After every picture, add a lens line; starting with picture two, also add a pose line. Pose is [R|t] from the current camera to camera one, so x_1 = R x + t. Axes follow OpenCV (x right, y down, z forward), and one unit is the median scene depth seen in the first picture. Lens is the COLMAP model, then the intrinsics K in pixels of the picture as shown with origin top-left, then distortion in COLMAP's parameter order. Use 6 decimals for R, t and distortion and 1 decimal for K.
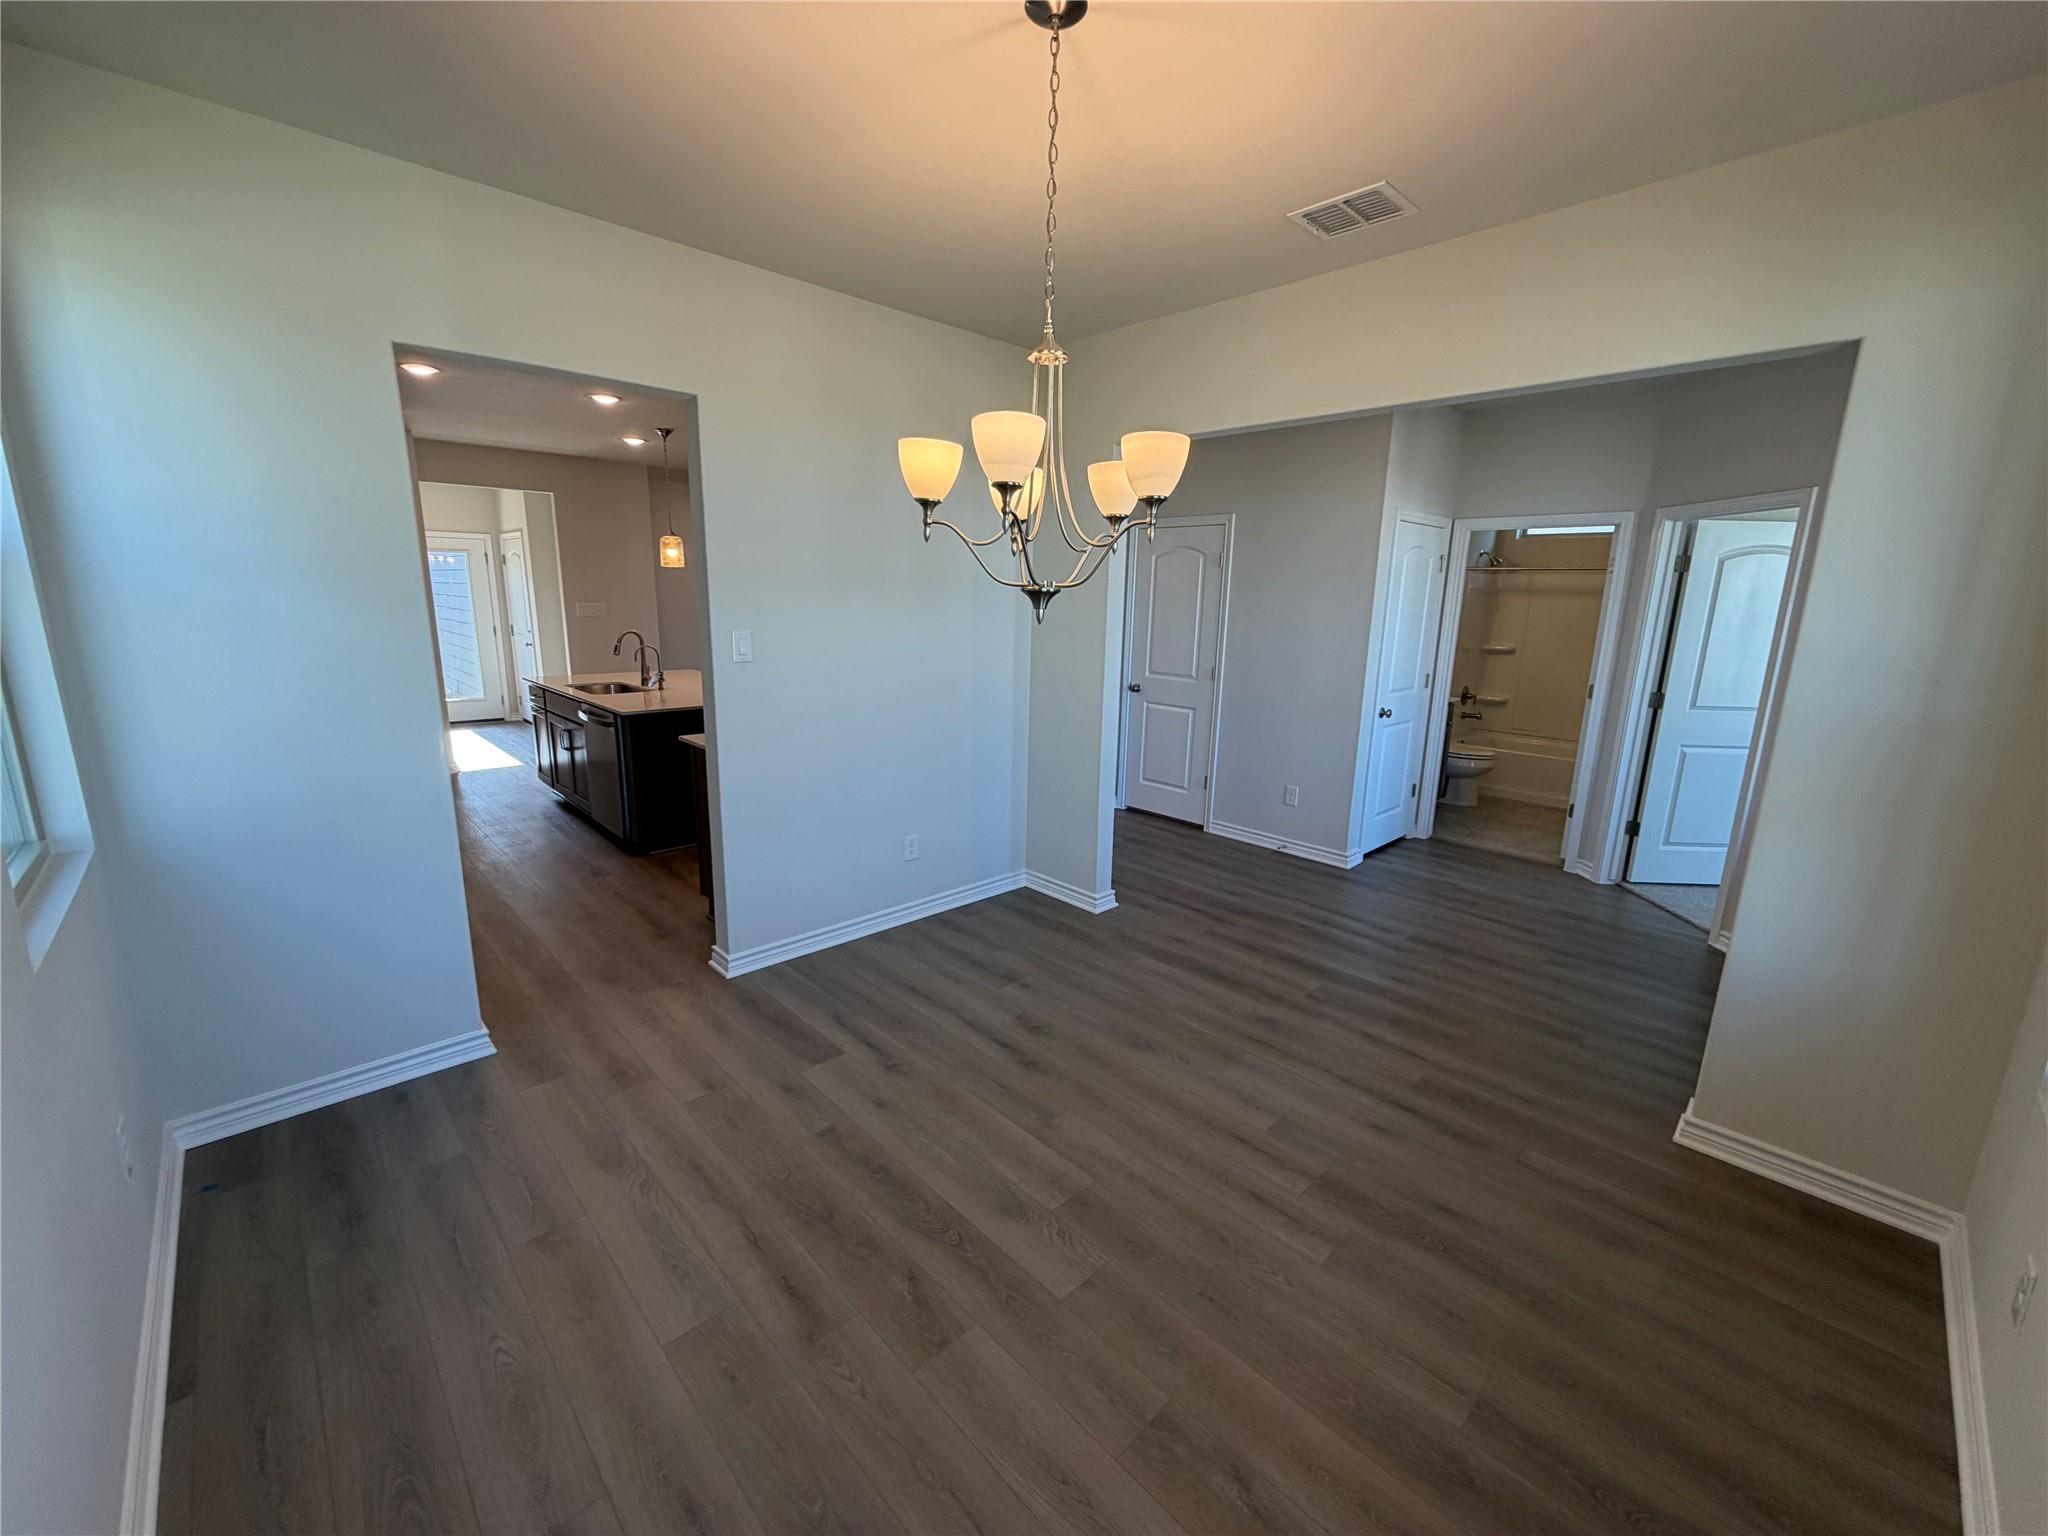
lens RADIAL K [[820.1, 0, 1025.9], [0, 820.1, 762.8], [0, 0, 1]] dist [0.005644, 0.000216]
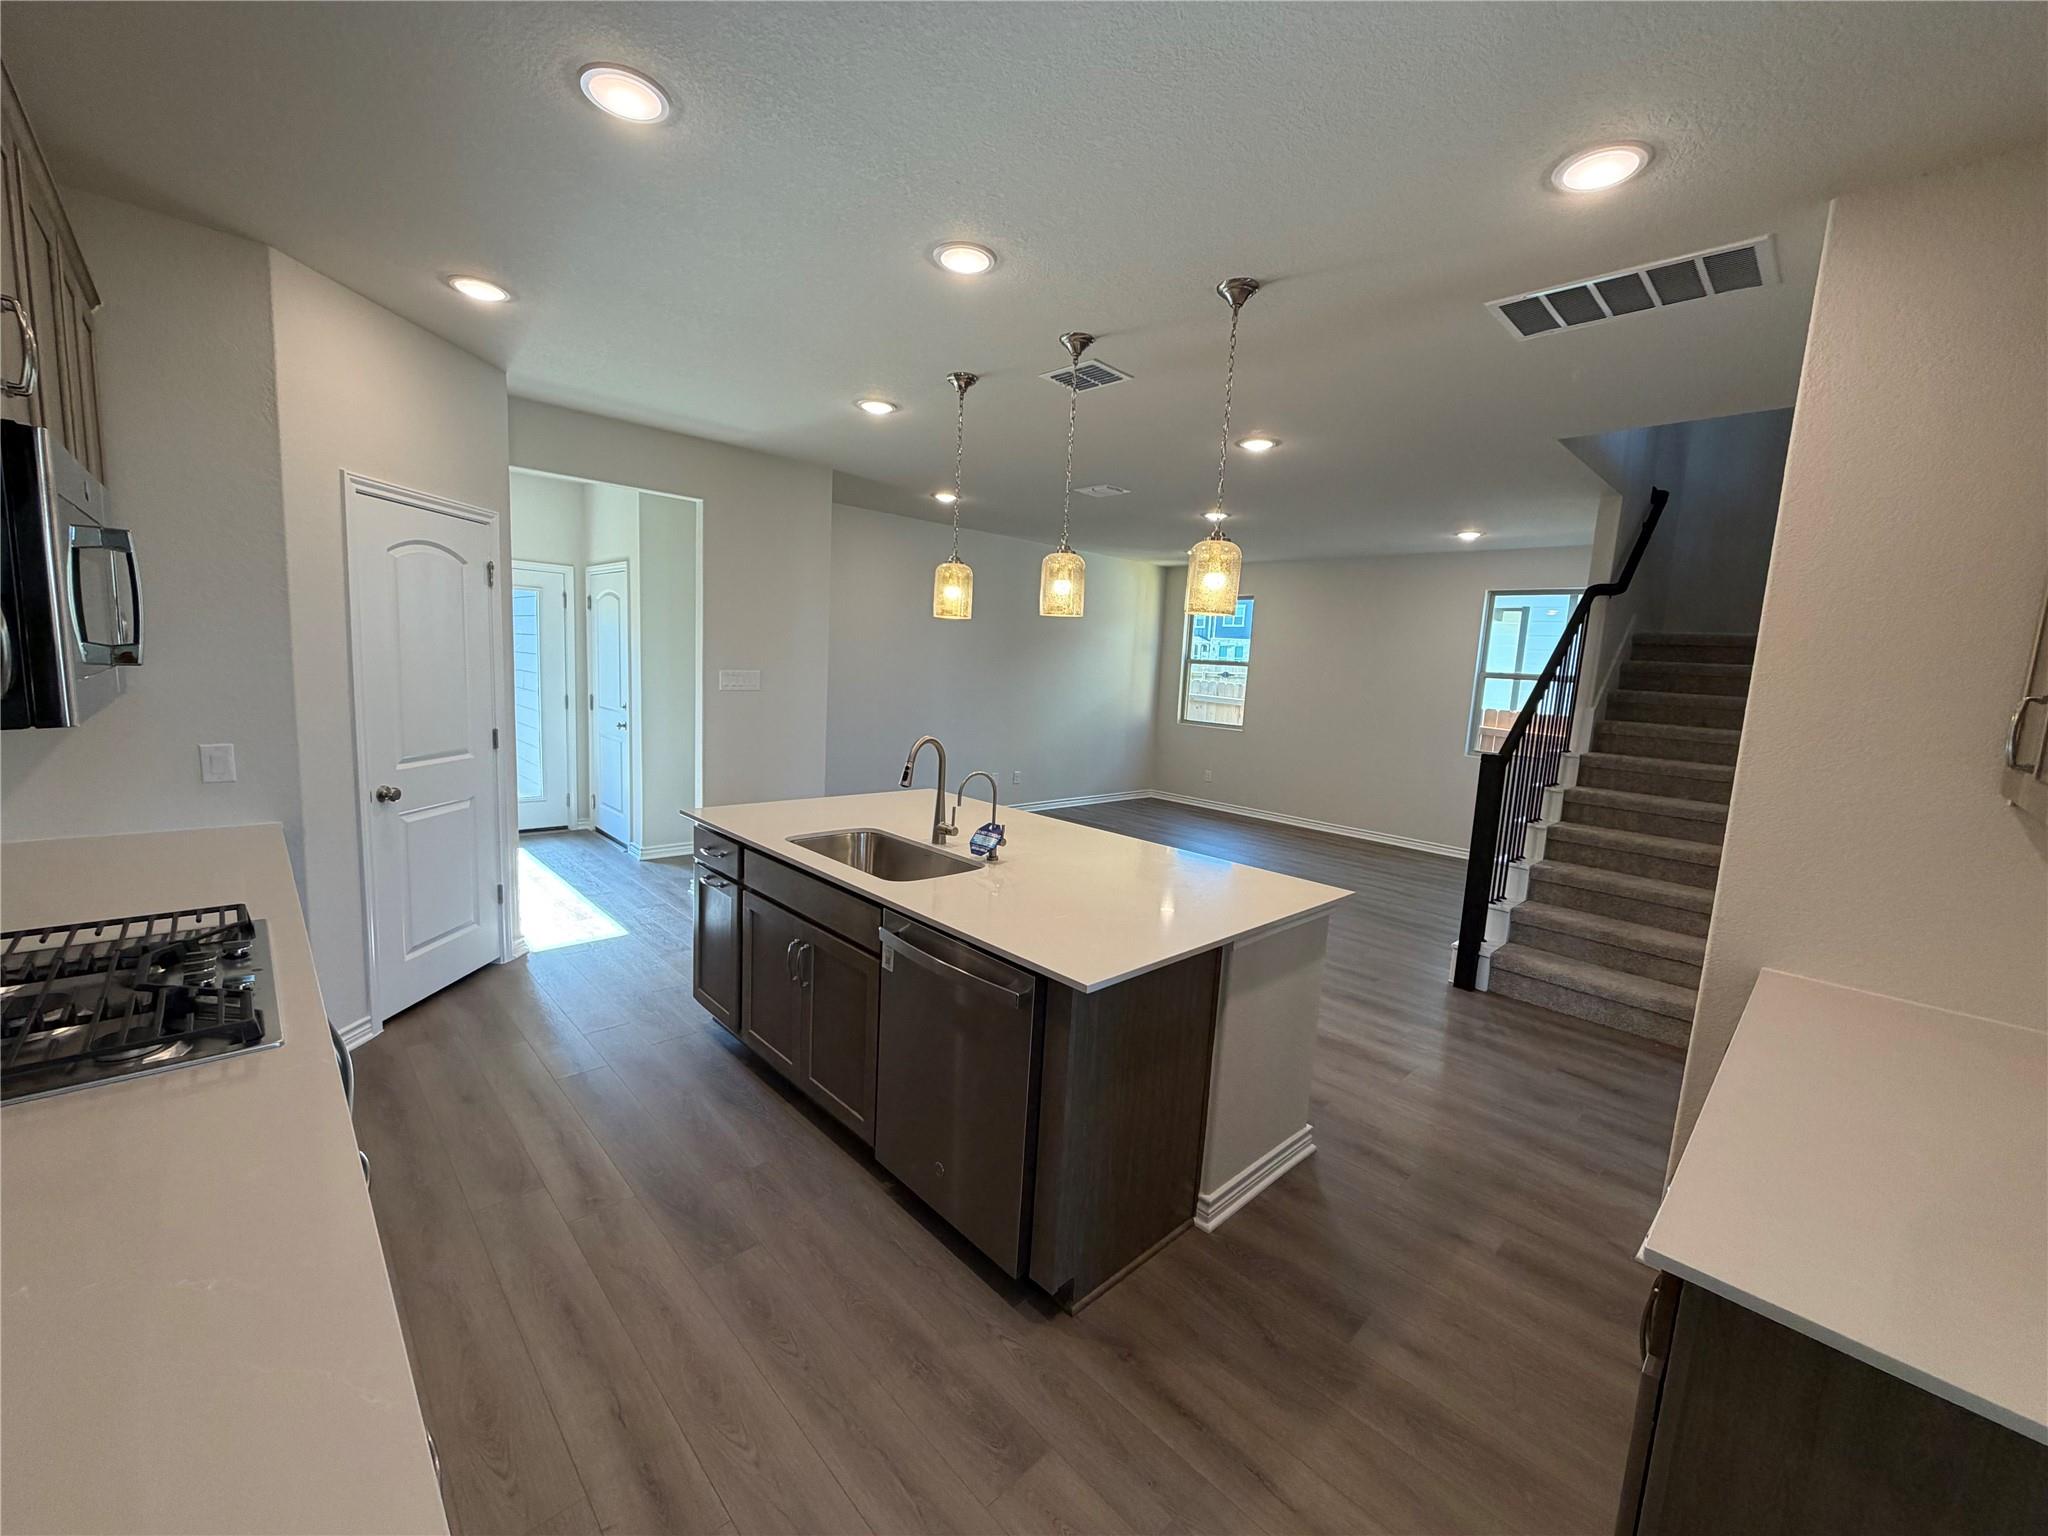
lens RADIAL K [[820.1, 0, 1031.5], [0, 820.1, 771.2], [0, 0, 1]] dist [0.005644, 0.000216]
pose [[0.999293, 0.035255, 0.013041, -0.789915], [-0.034182, 0.996602, -0.074946, -0.194226], [-0.015639, 0.074447, 0.997102, 0.926645]]
